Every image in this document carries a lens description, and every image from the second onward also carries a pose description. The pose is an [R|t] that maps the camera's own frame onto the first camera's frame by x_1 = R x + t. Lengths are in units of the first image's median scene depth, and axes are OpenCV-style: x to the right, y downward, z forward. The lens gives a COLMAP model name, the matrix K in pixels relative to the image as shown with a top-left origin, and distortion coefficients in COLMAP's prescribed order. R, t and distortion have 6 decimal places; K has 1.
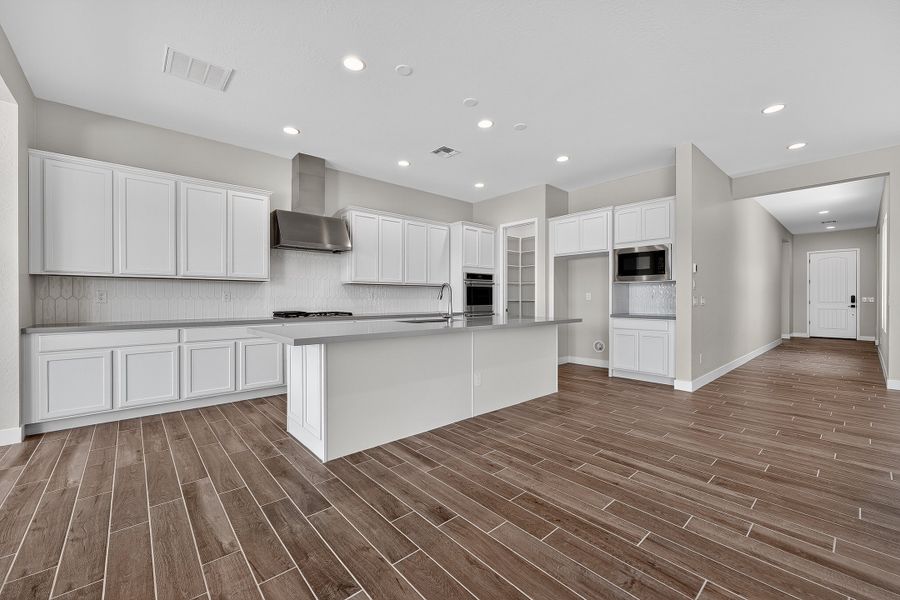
lens RADIAL K [[364.4, 0, 451.2], [0, 364.4, 300.5], [0, 0, 1]] dist [0.000169, 0.000084]
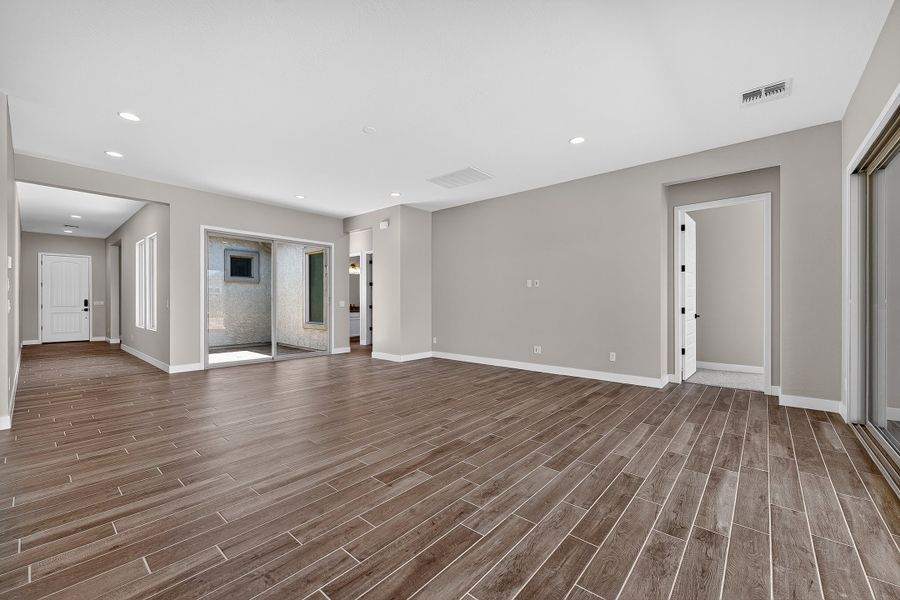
lens RADIAL K [[364.4, 0, 451.2], [0, 364.4, 300.5], [0, 0, 1]] dist [0.000169, 0.000084]
pose [[-0.138094, 0.005402, 0.990404, -0.237946], [0.004164, 0.999979, -0.004873, -0.003124], [-0.990410, 0.003451, -0.138113, 0.243501]]
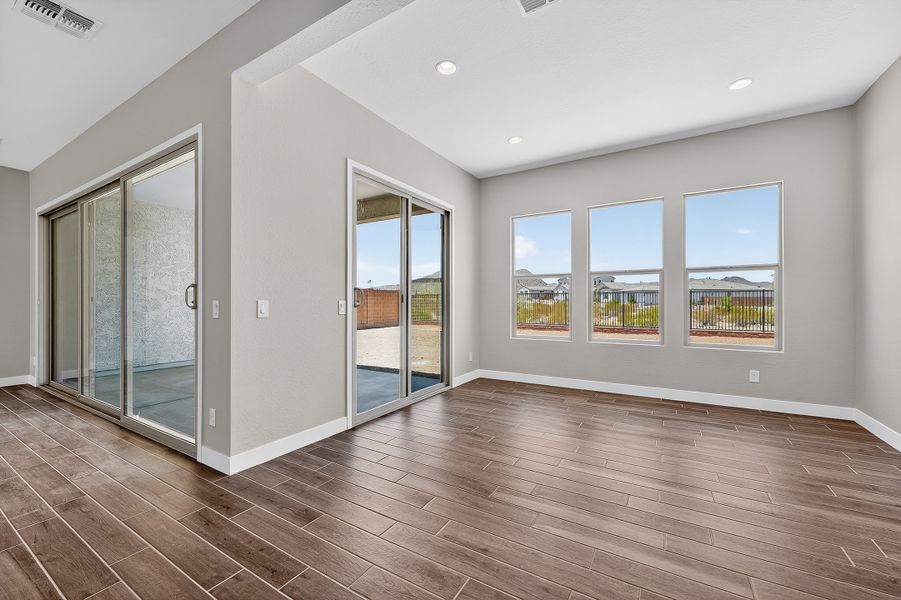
lens RADIAL K [[364.8, 0, 451.8], [0, 364.8, 300.5], [0, 0, 1]] dist [0.000169, 0.000084]
pose [[-0.954590, 0.003214, -0.297906, -0.531414], [0.002946, 0.999995, 0.001348, -0.009336], [0.297908, 0.000409, -0.954594, 0.883132]]
